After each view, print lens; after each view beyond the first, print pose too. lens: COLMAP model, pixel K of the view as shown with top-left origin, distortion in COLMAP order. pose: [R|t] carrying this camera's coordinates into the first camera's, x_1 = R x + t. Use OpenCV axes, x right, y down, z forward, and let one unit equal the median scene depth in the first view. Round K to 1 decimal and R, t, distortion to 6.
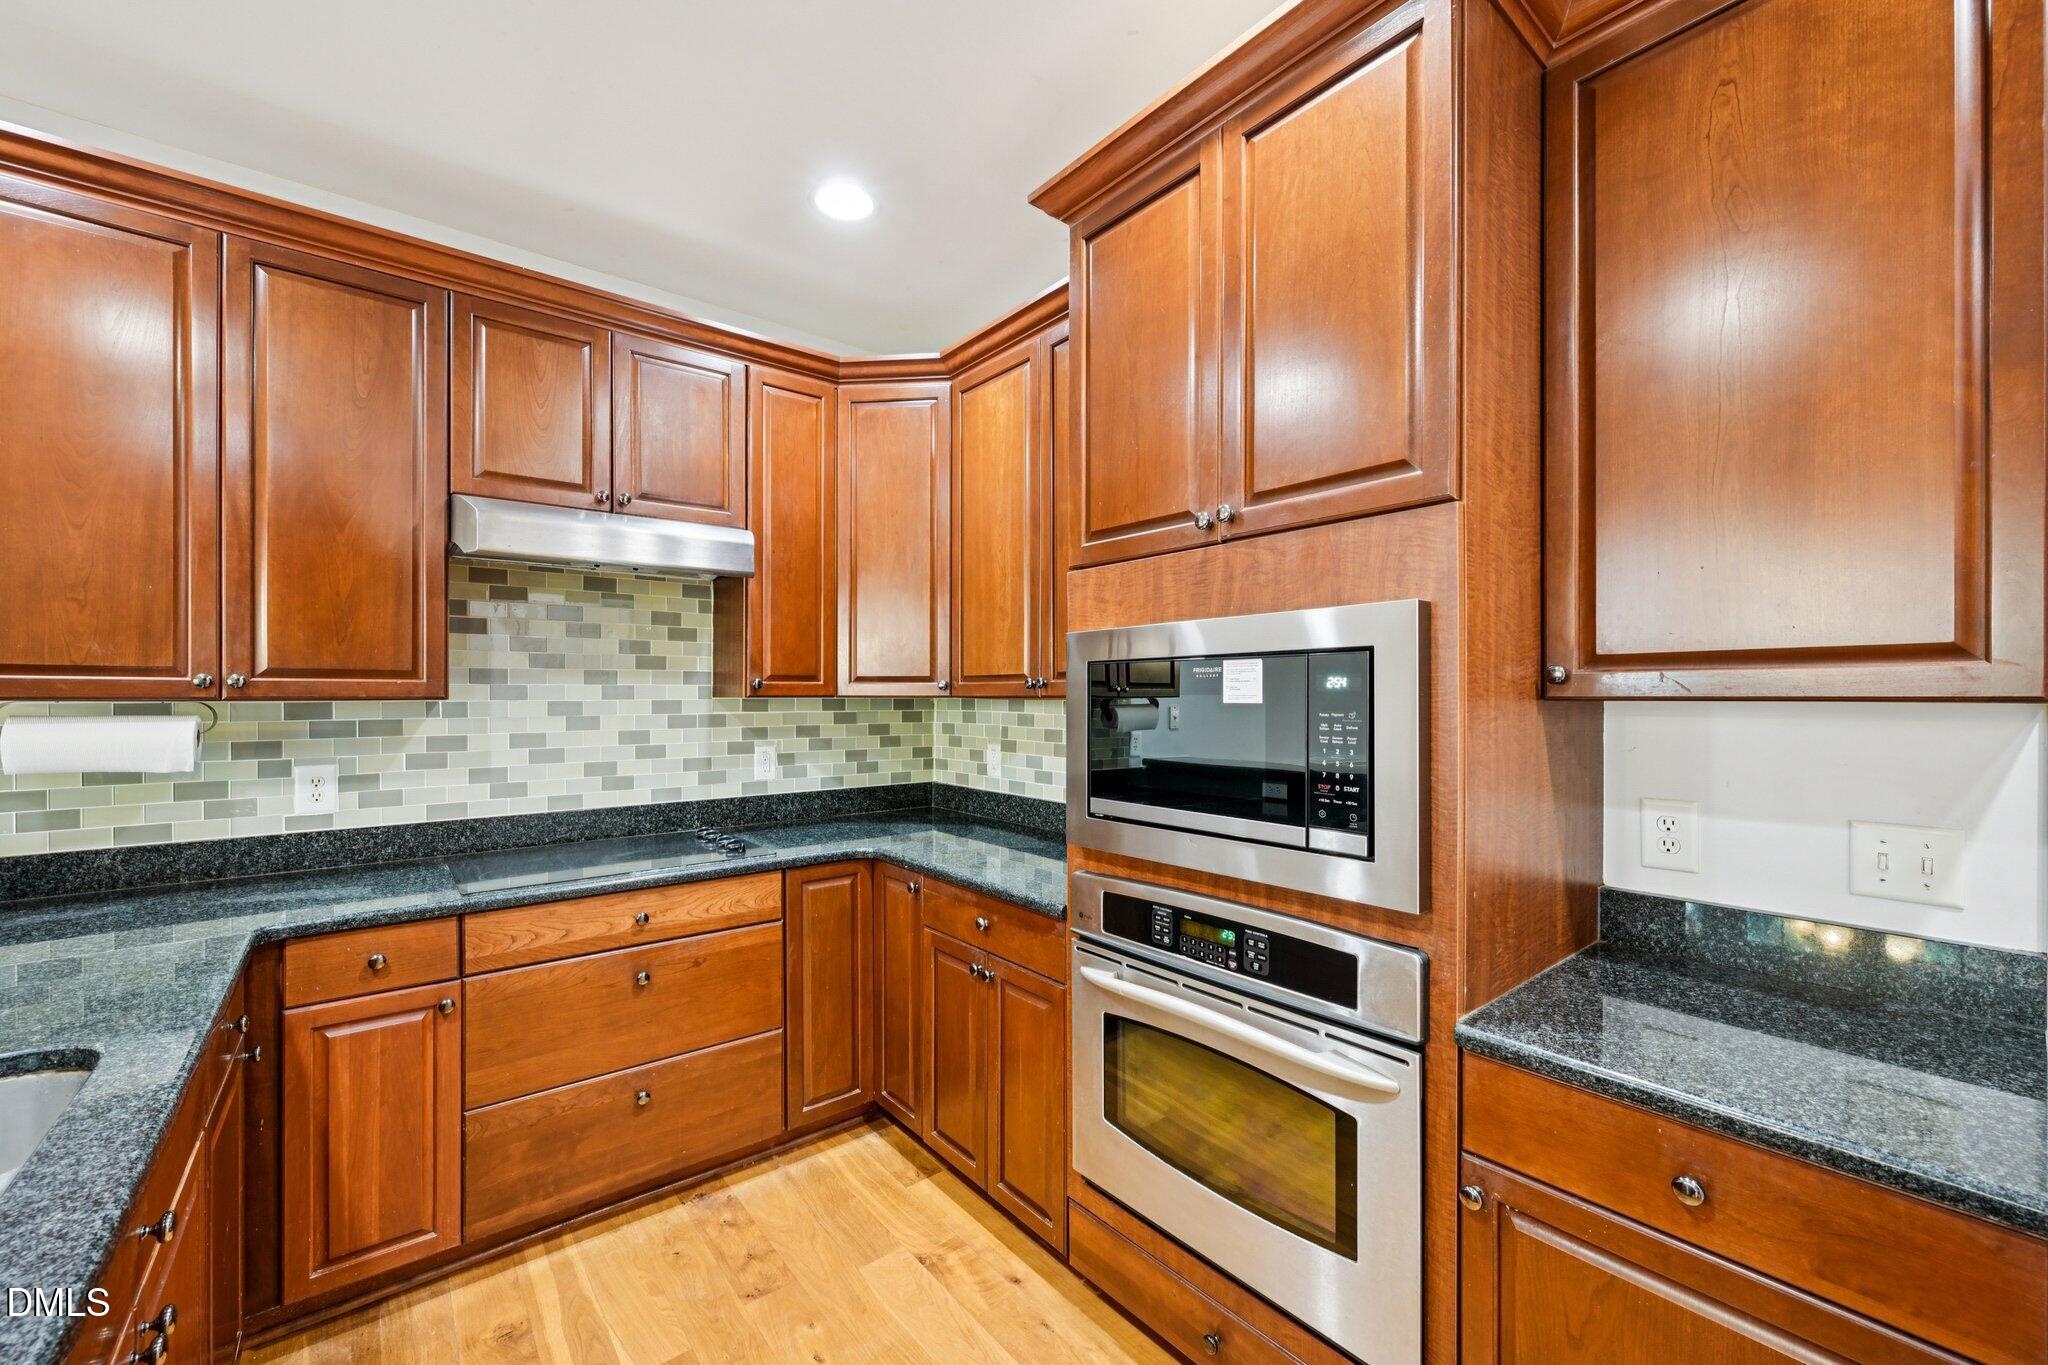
lens RADIAL K [[810.2, 0, 1052.0], [0, 810.2, 697.5], [0, 0, 1]] dist [-0.003443, 0.001058]
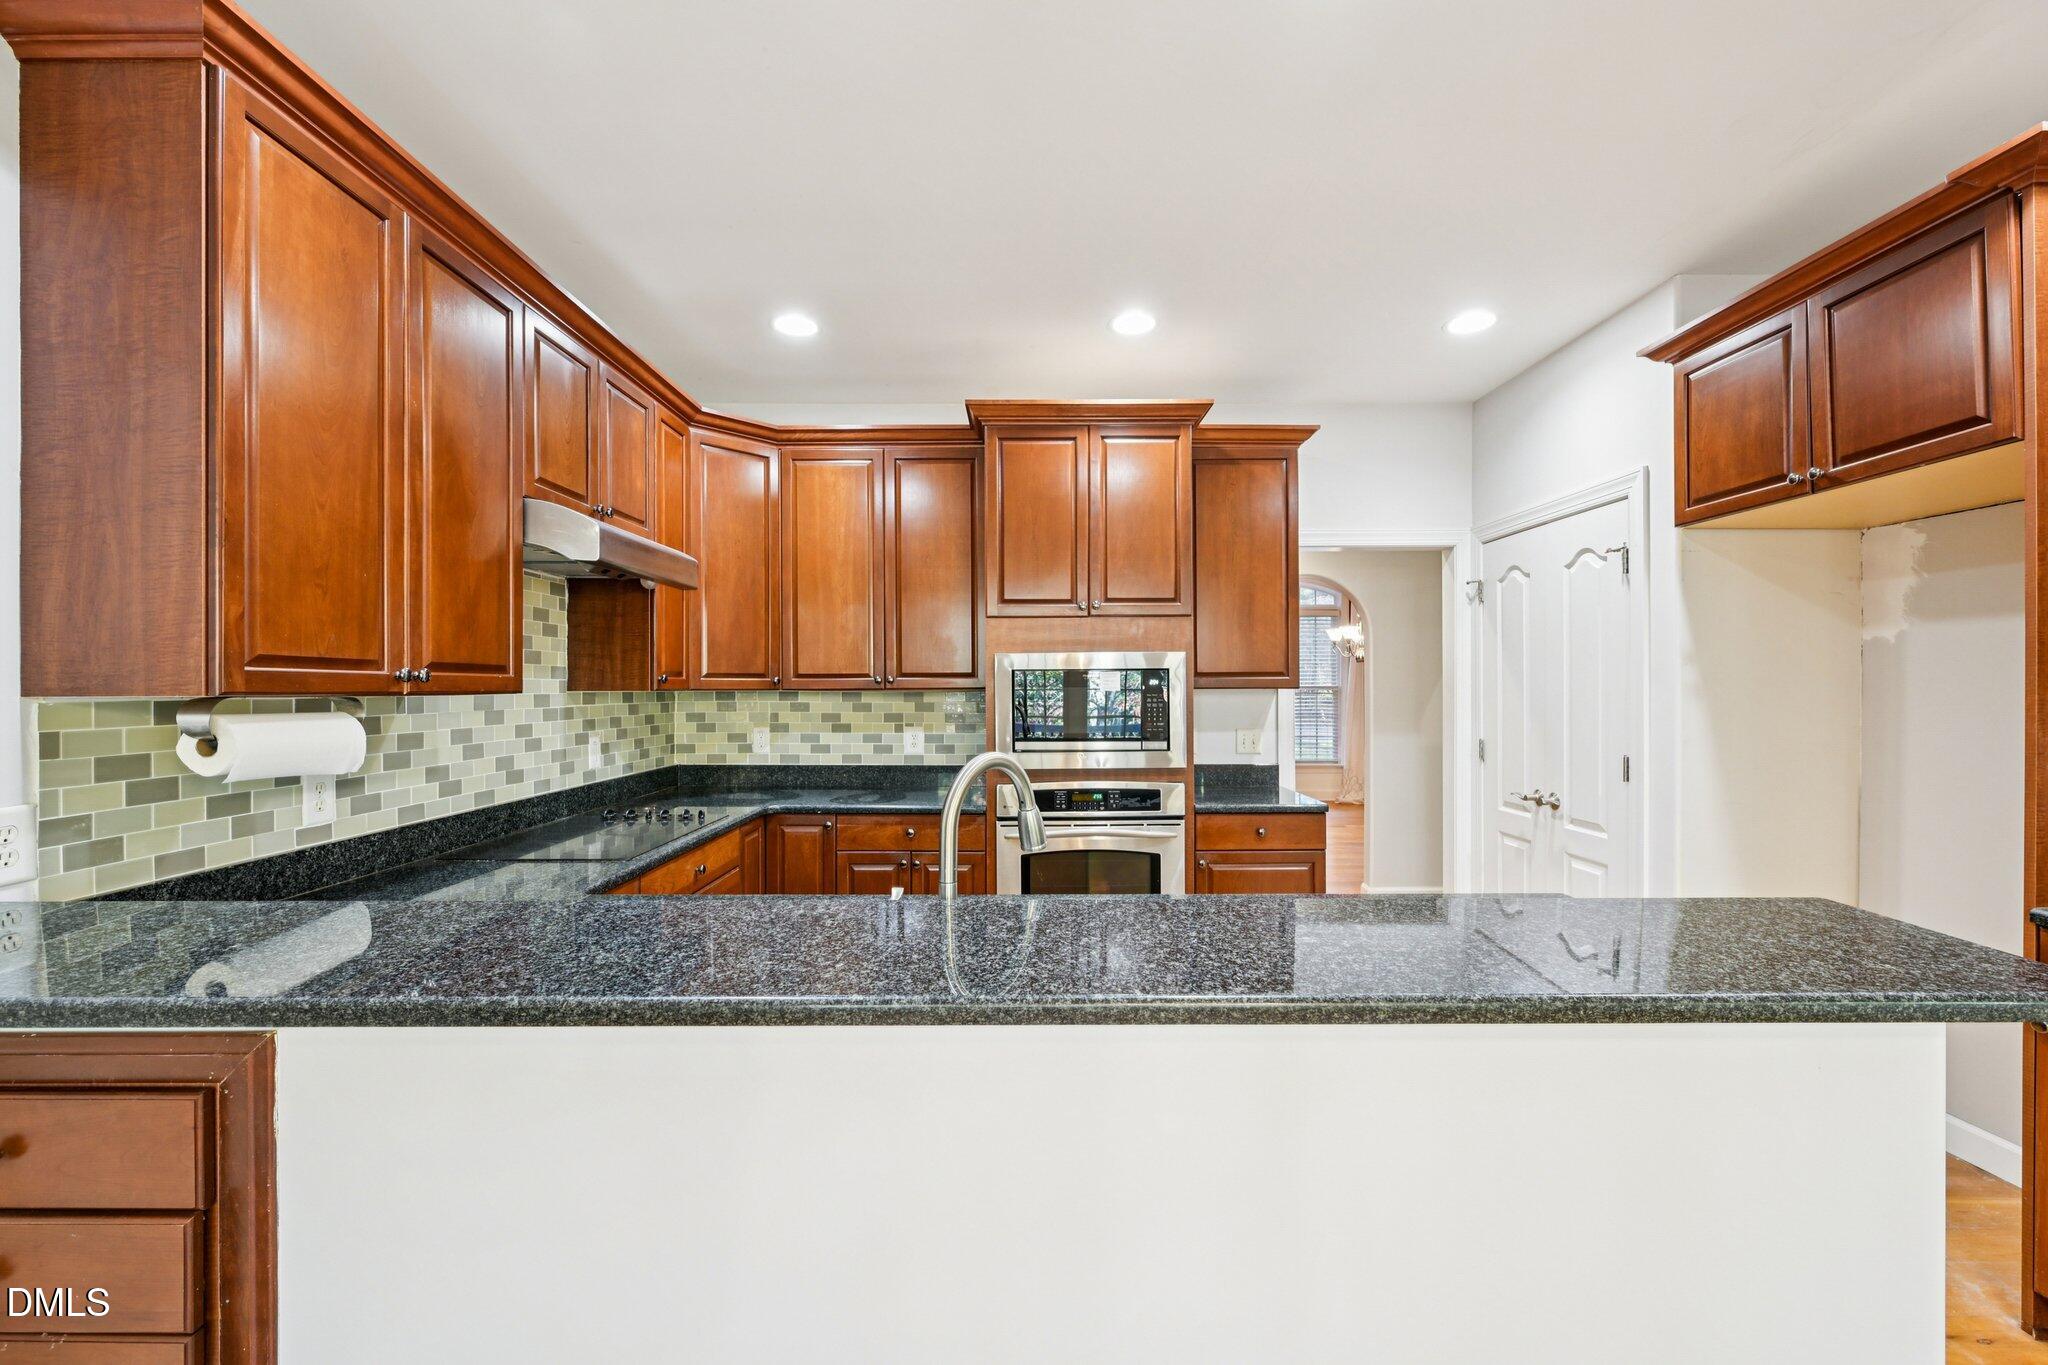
lens RADIAL K [[810.2, 0, 1038.9], [0, 810.2, 694.2], [0, 0, 1]] dist [-0.003443, 0.001058]
pose [[0.614470, -0.007958, 0.788900, -1.301556], [0.004891, 0.999968, 0.006277, 0.000114], [-0.788925, 0.000001, 0.614490, -0.187174]]
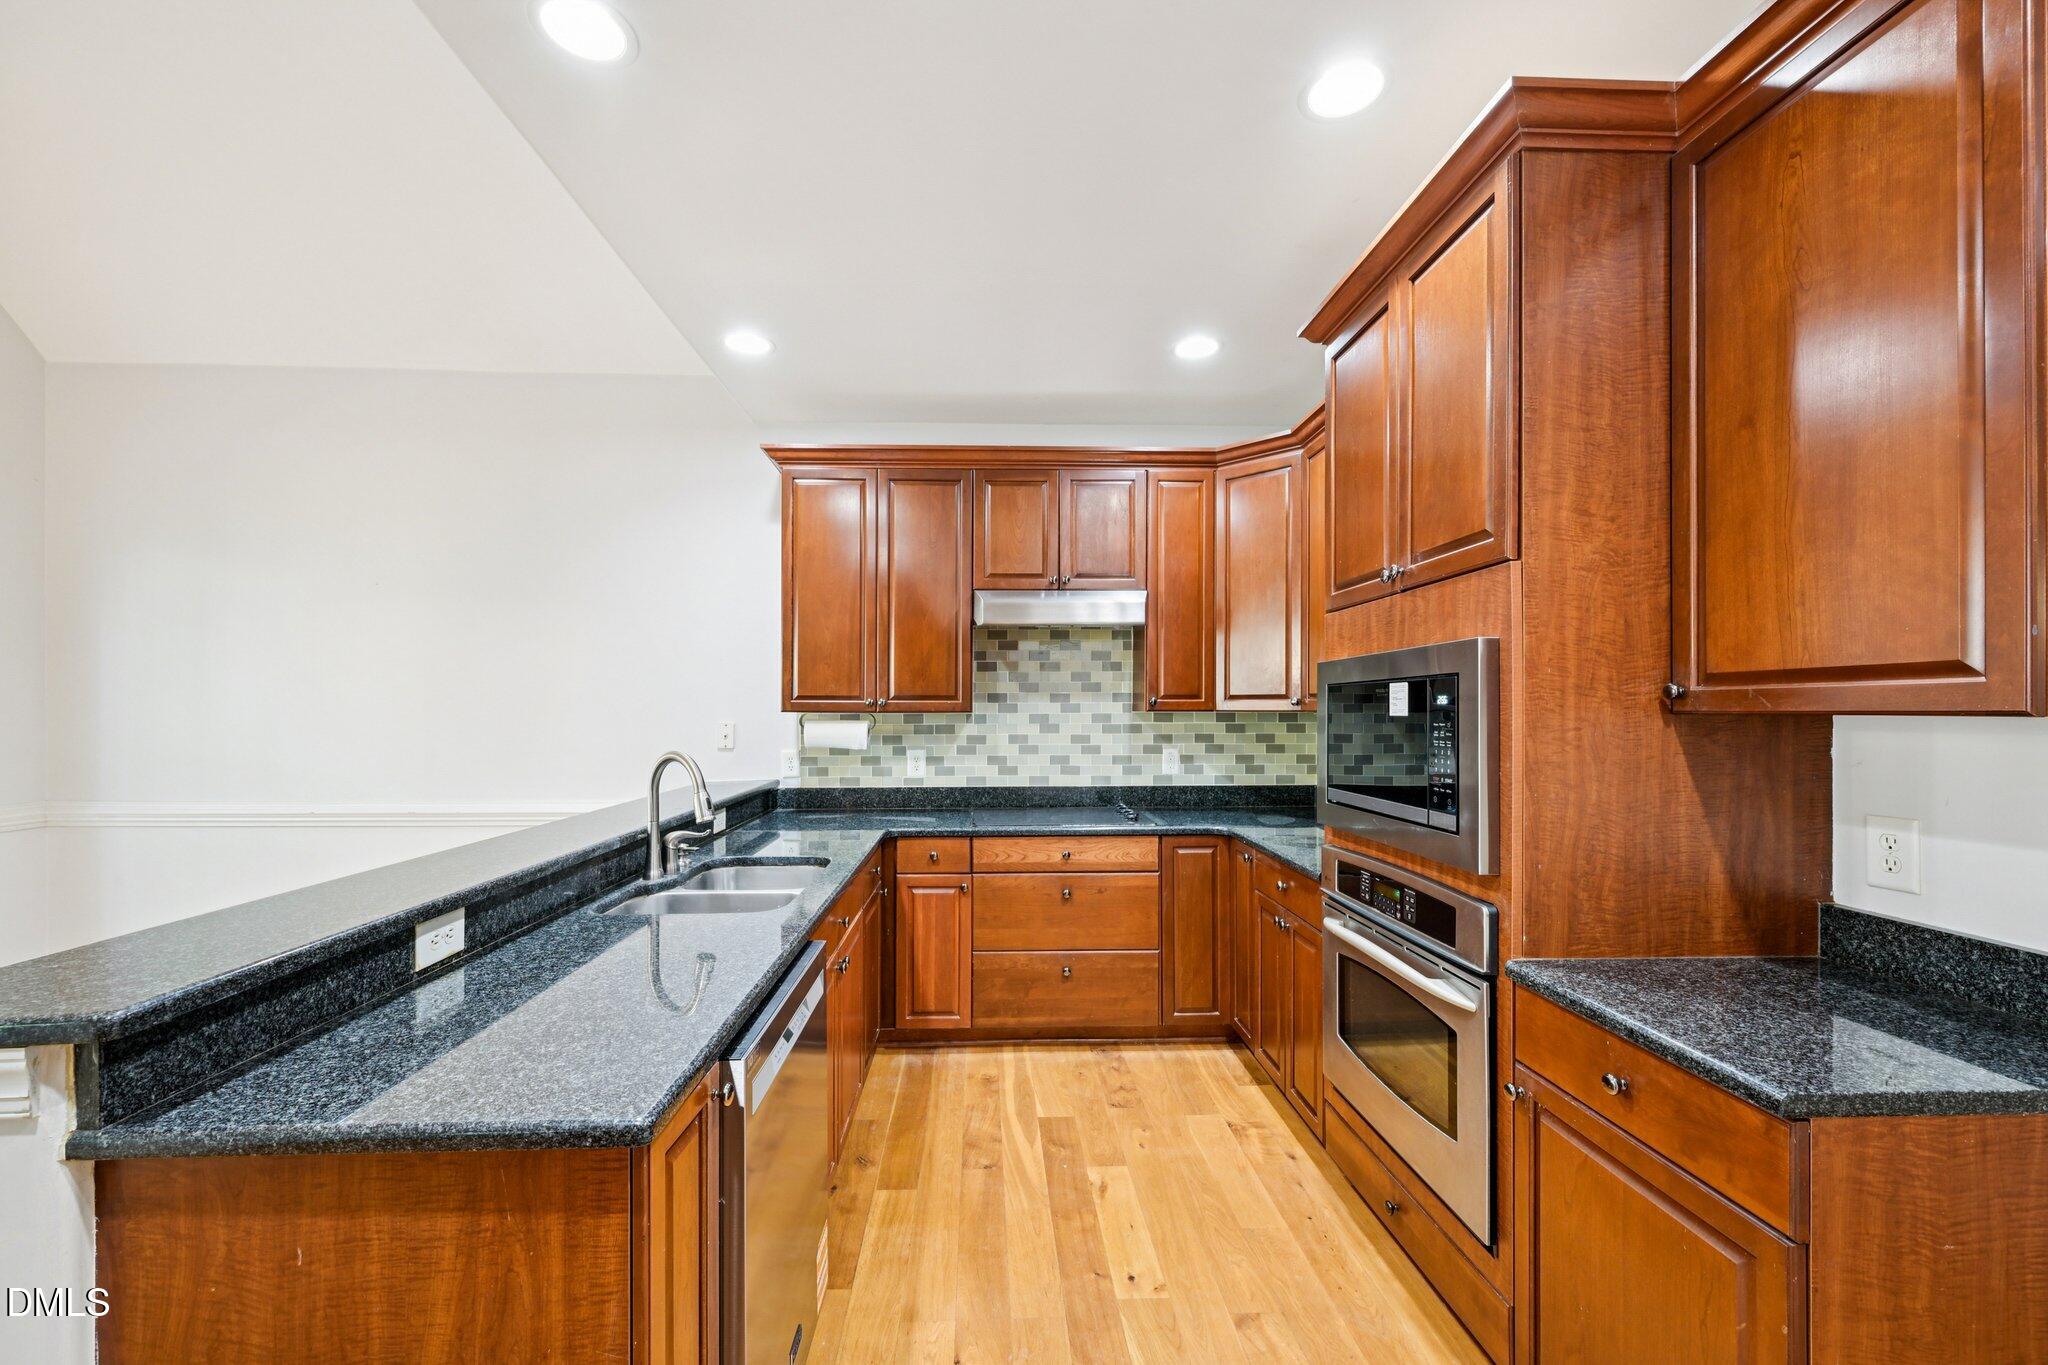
lens RADIAL K [[810.2, 0, 1009.8], [0, 810.2, 703.4], [0, 0, 1]] dist [-0.003443, 0.001058]
pose [[0.787747, -0.005448, -0.615975, 0.390197], [-0.001148, 0.999946, -0.010312, 0.000818], [0.615998, 0.008831, 0.787698, -0.307583]]
